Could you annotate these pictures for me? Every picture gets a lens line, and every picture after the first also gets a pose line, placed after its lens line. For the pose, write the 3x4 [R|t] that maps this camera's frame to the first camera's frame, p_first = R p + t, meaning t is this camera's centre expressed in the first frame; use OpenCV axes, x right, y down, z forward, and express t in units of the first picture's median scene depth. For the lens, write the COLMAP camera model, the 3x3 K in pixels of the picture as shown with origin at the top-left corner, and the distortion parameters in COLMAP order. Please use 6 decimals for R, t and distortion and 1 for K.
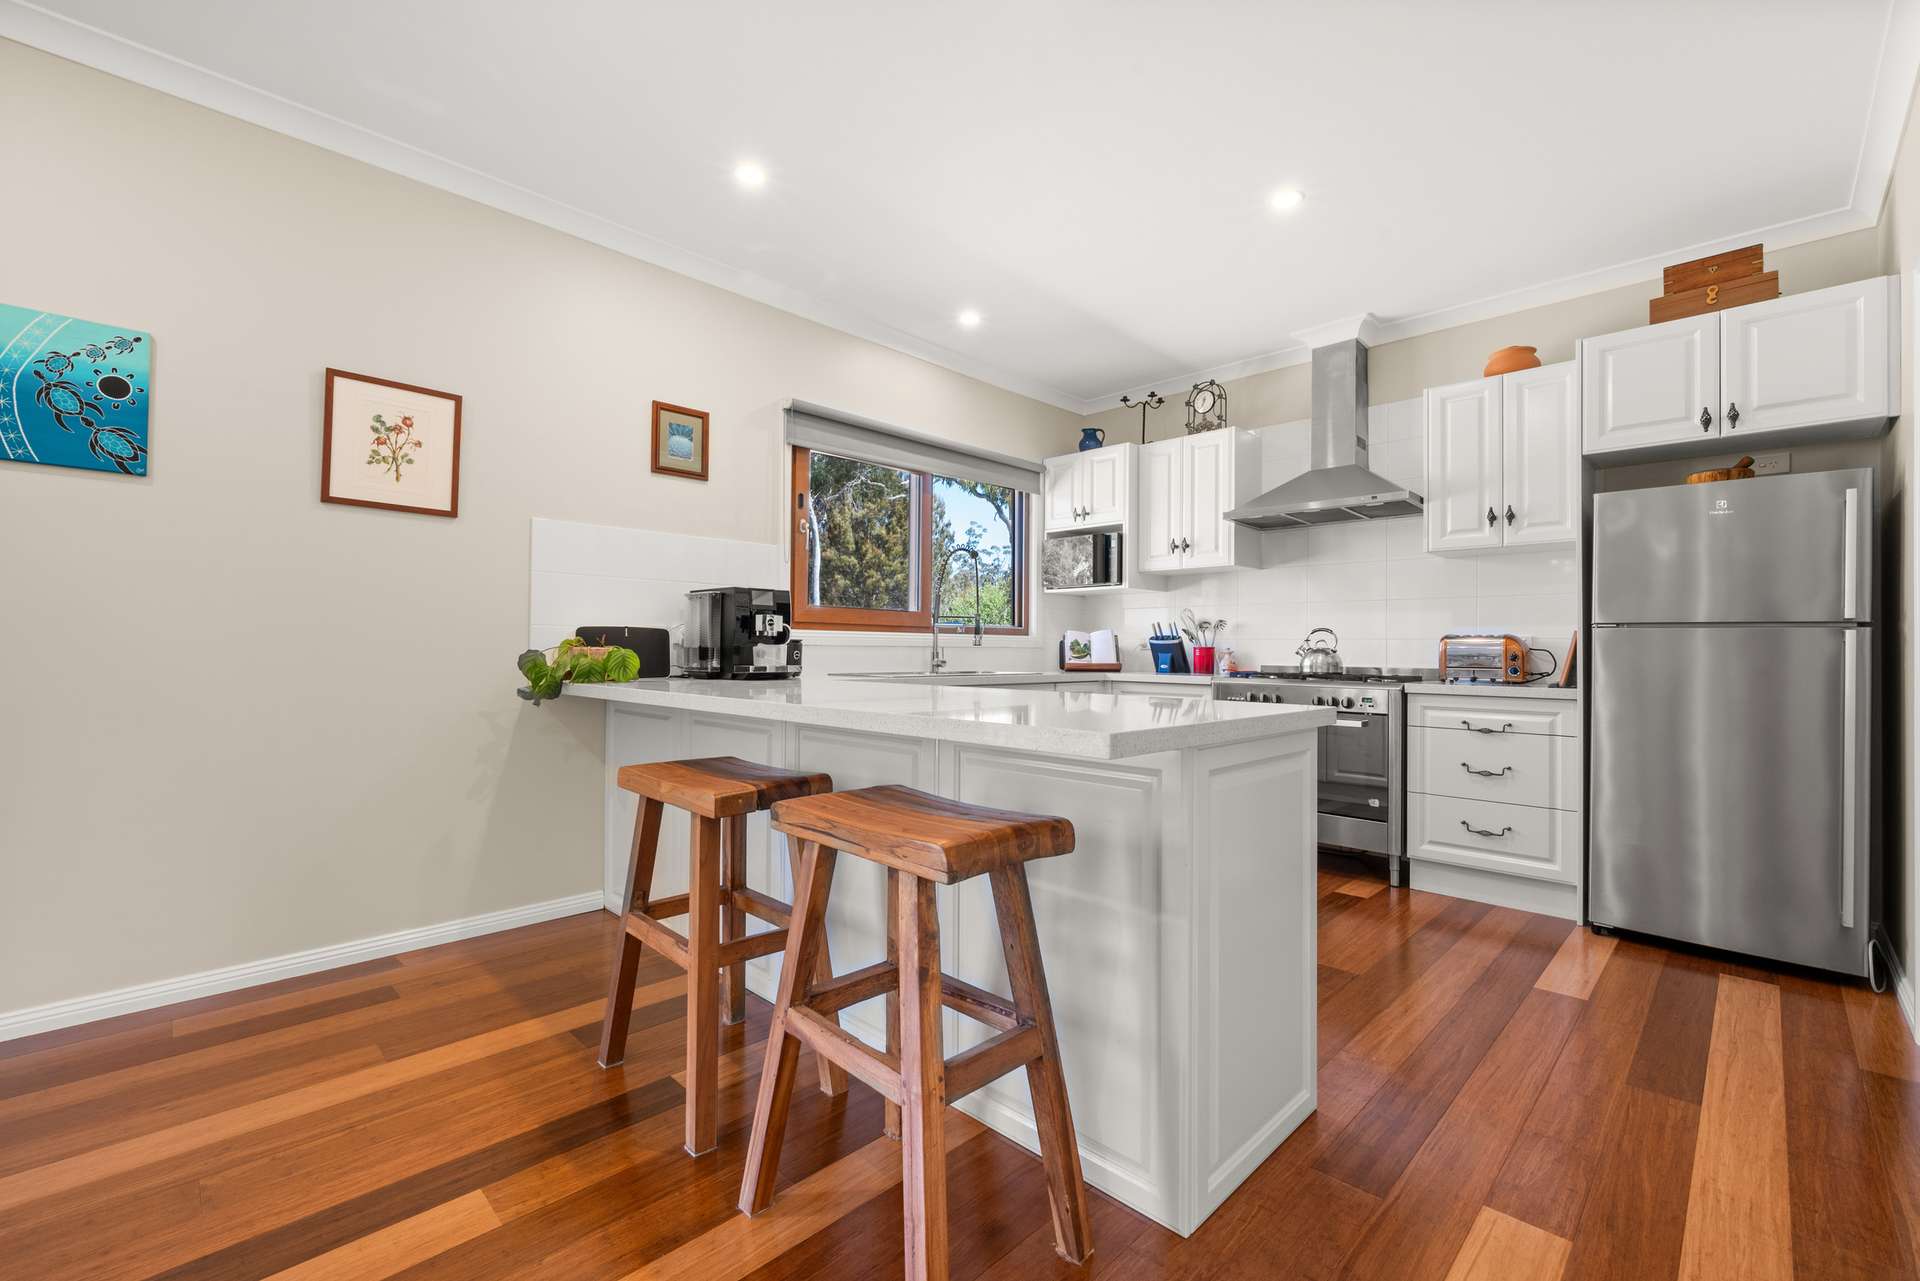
lens RADIAL K [[816.5, 0, 960.0], [0, 816.5, 640.5], [0, 0, 1]] dist [-0.002571, -0.000377]
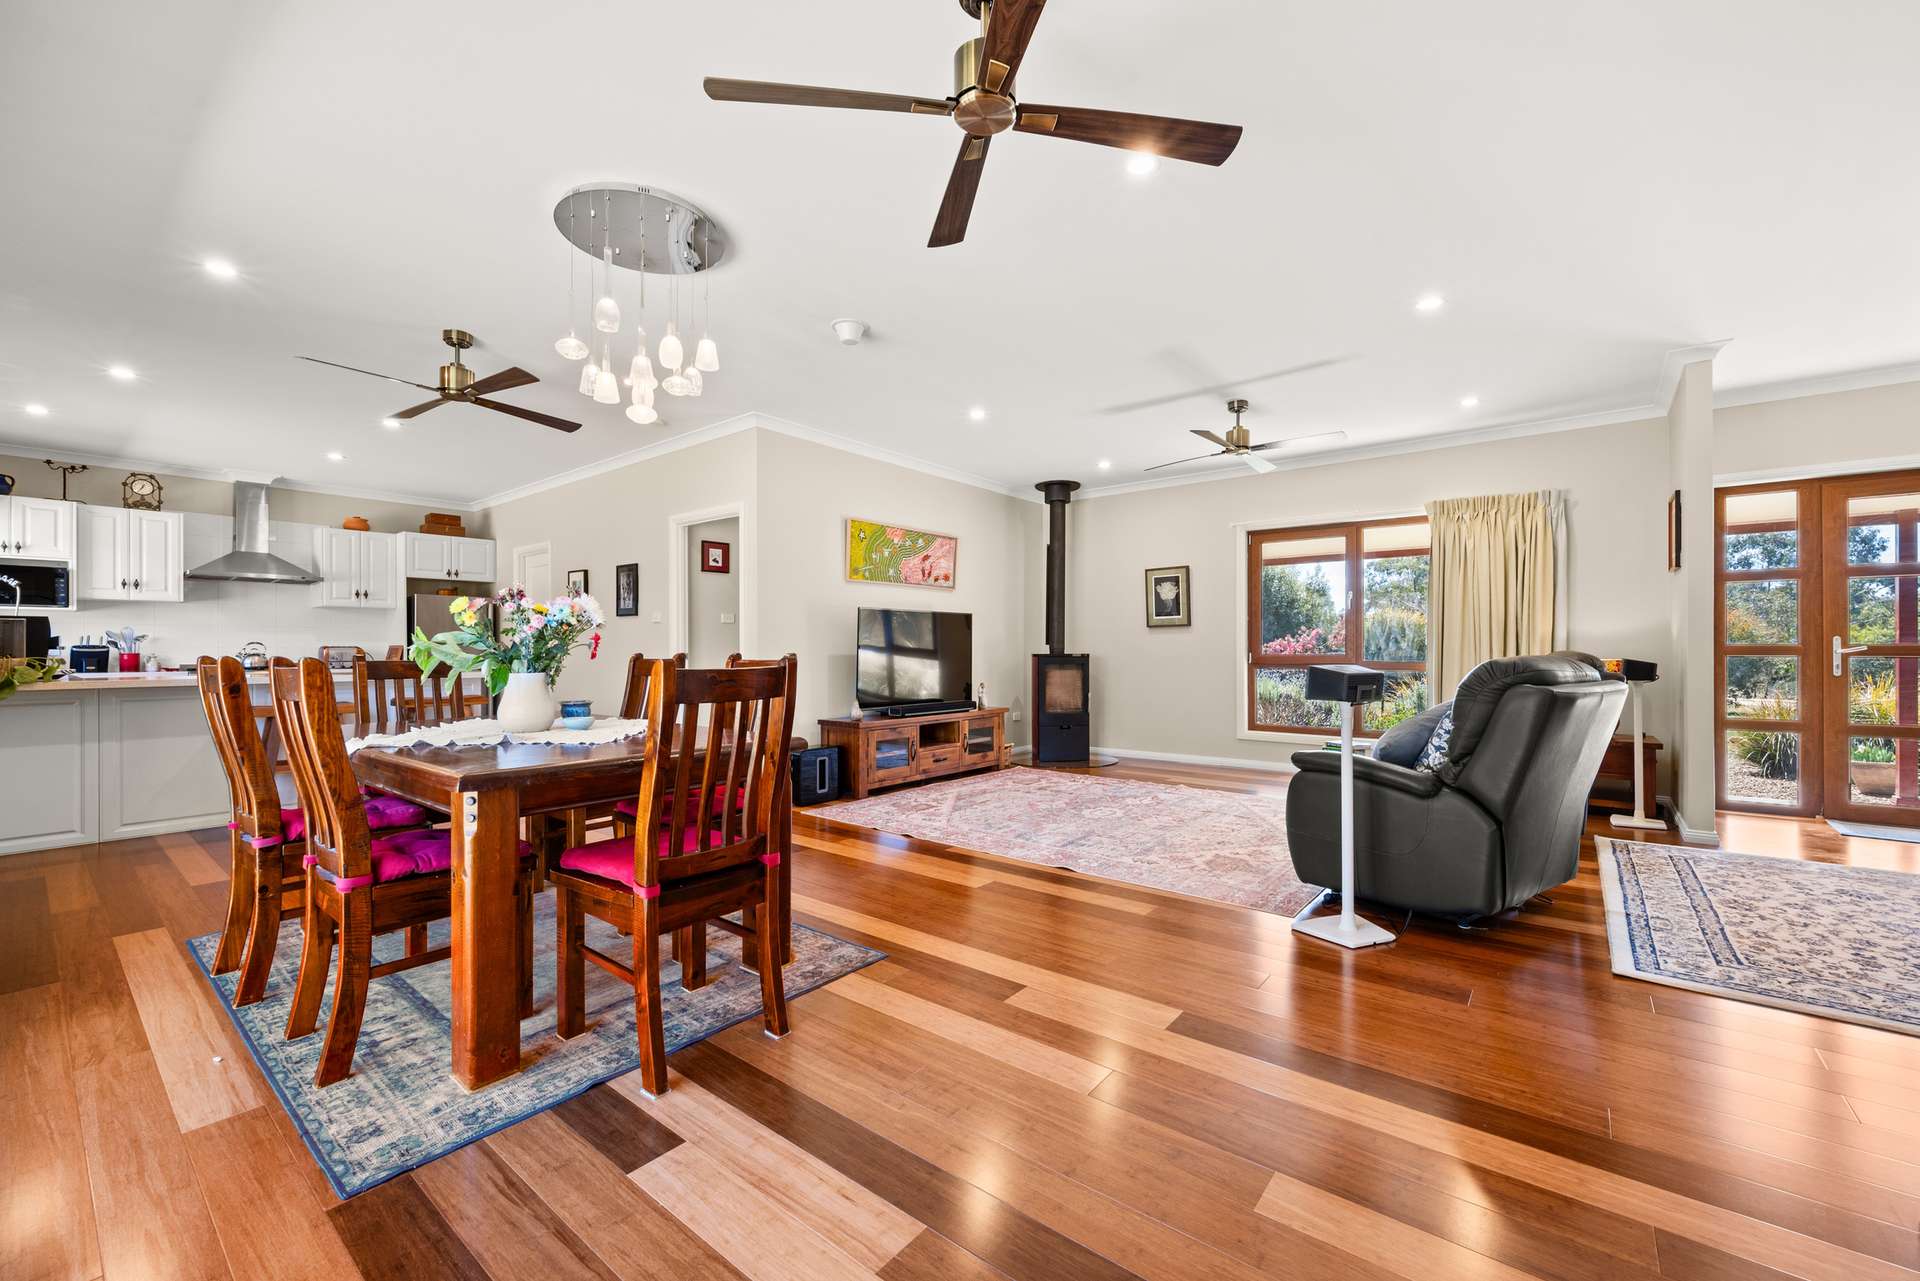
lens RADIAL K [[764.3, 0, 961.5], [0, 764.3, 649.1], [0, 0, 1]] dist [-0.000096, 0.000085]
pose [[-0.101534, -0.006400, 0.994812, -1.497306], [-0.006392, 0.999963, 0.005781, -0.020229], [-0.994812, -0.005772, -0.101571, -0.412071]]
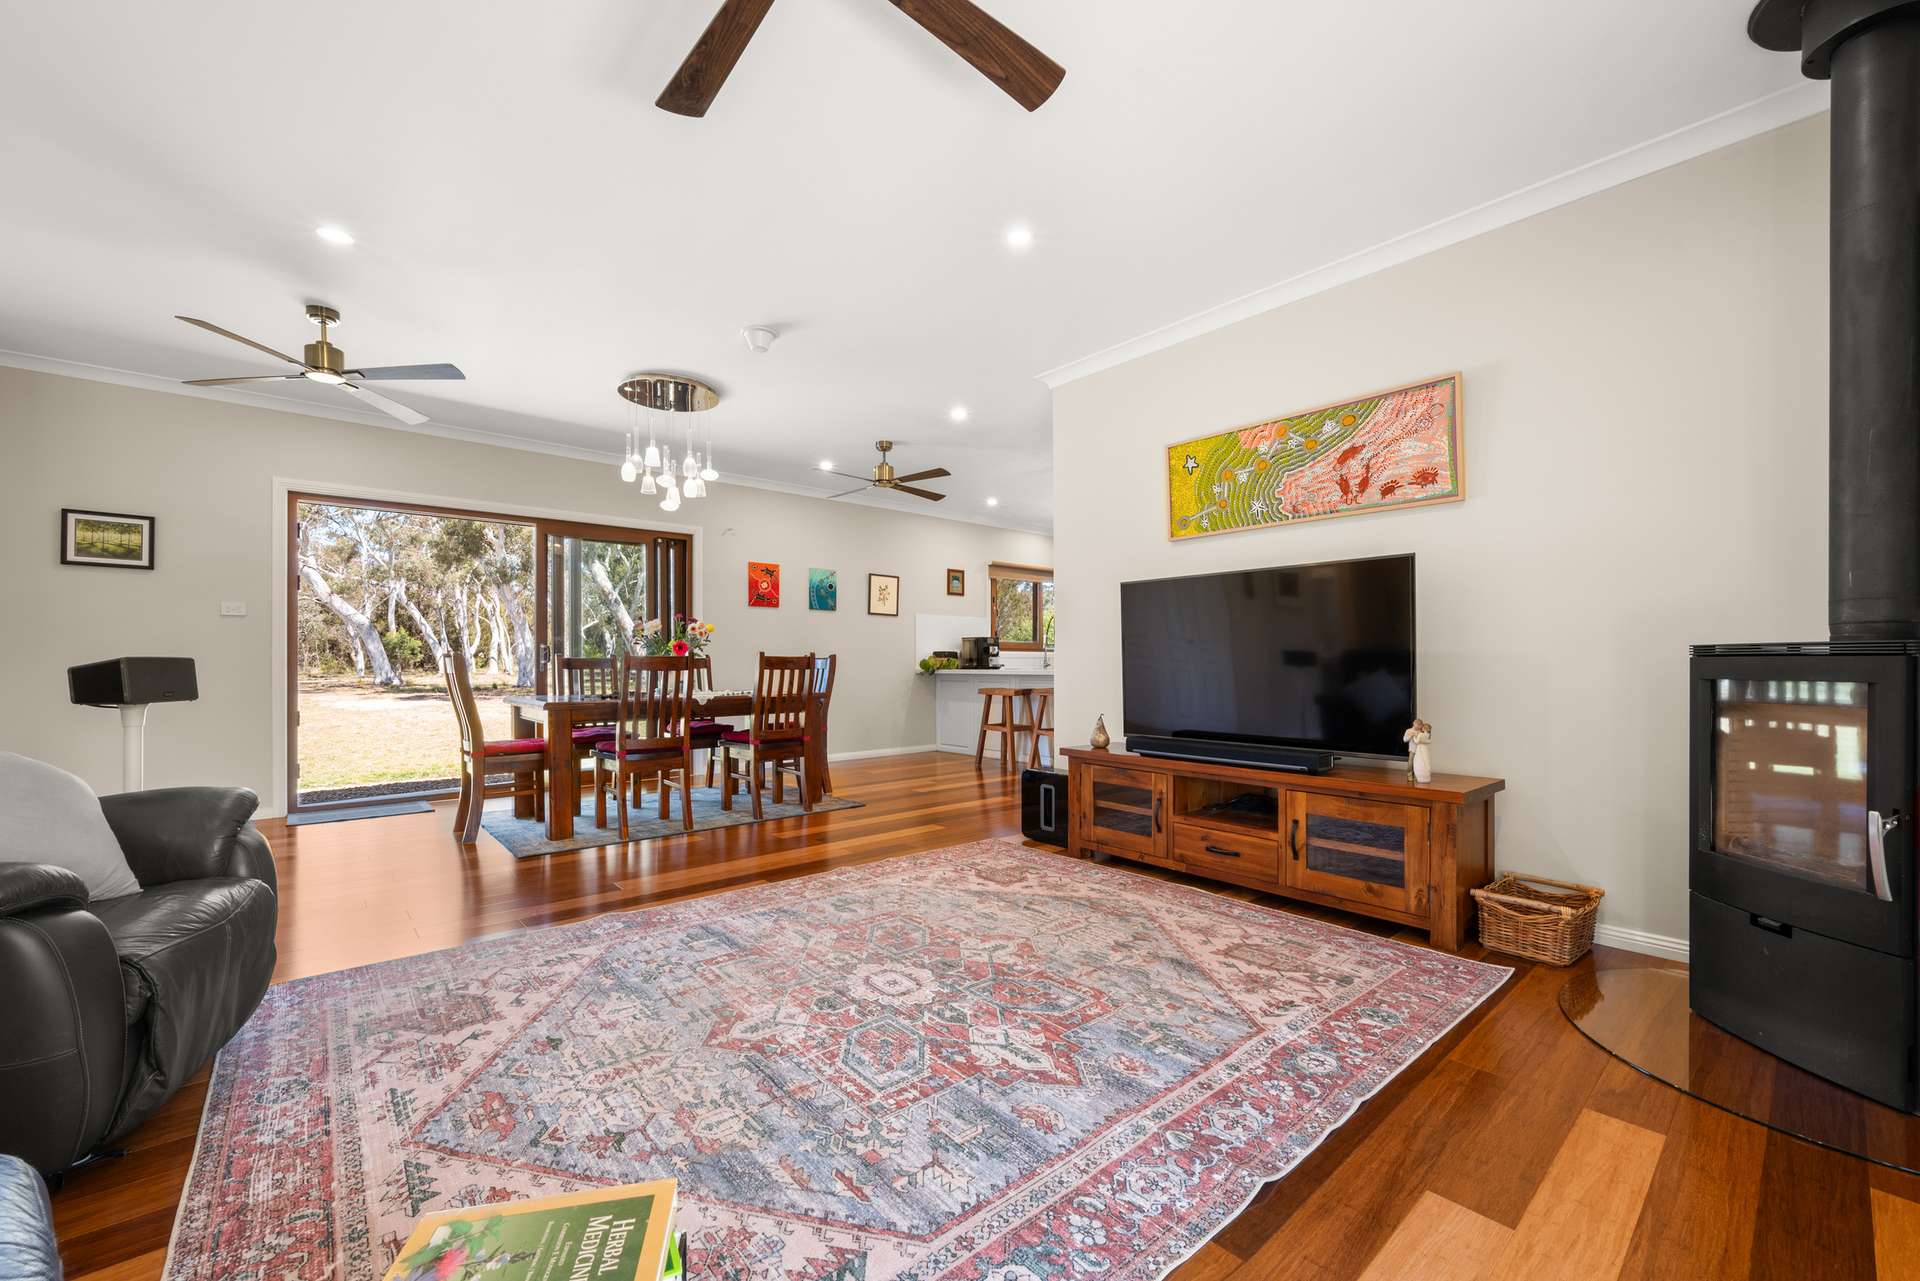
lens RADIAL K [[759.4, 0, 957.5], [0, 759.4, 665.0], [0, 0, 1]] dist [-0.000478, -0.000006]
pose [[0.997242, -0.010509, -0.073475, -0.141119], [0.011315, 0.999880, 0.010554, 0.003337], [0.073356, -0.011357, 0.997241, -1.378135]]
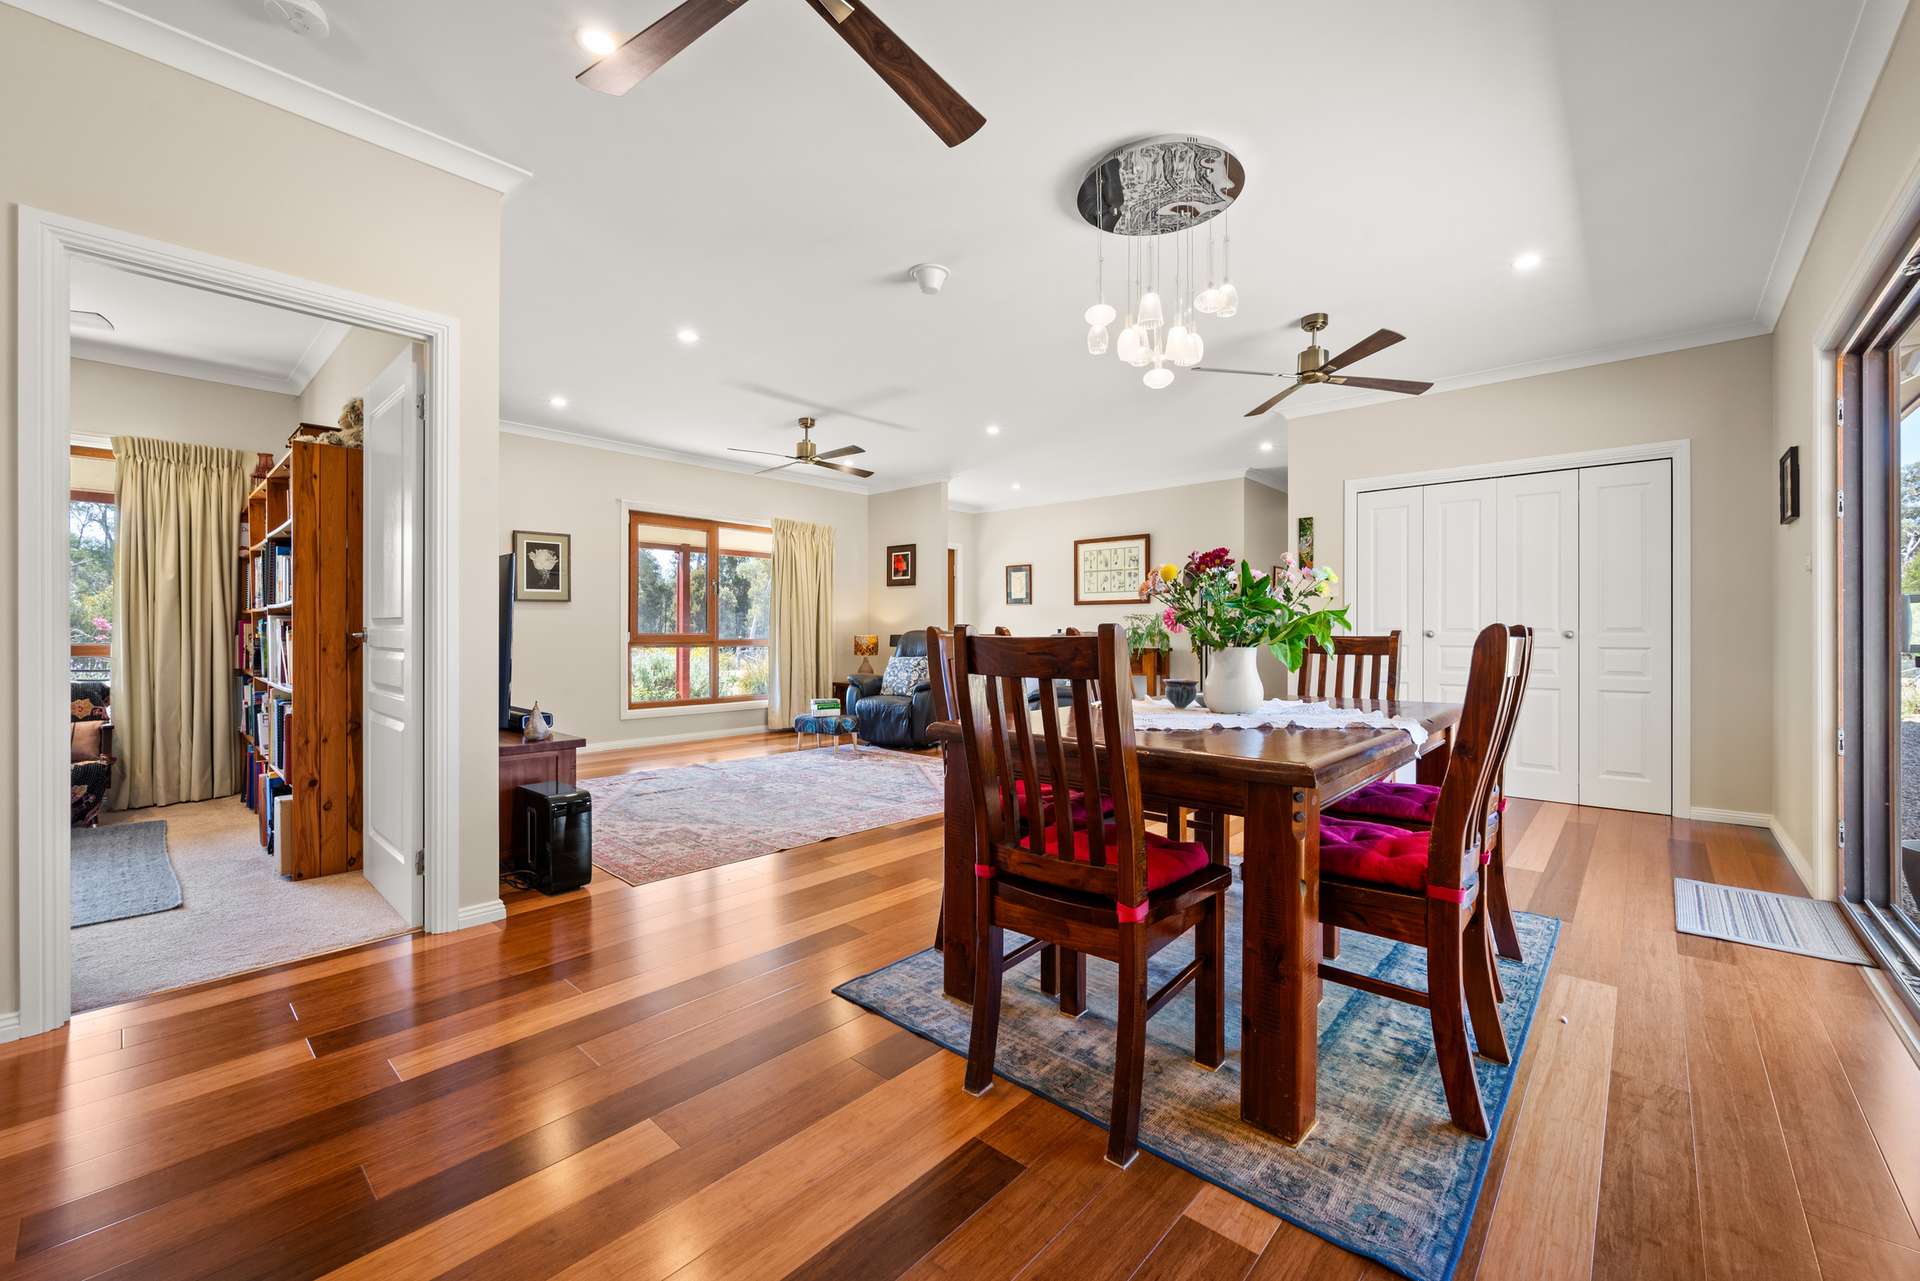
lens RADIAL K [[762.4, 0, 960.0], [0, 762.4, 640.5], [0, 0, 1]] dist [0.000036, 0.000040]
pose [[-0.998963, -0.009265, -0.044579, -0.486175], [-0.009447, 0.999948, 0.003882, 0.000207], [0.044541, 0.004300, -0.998998, 0.546266]]
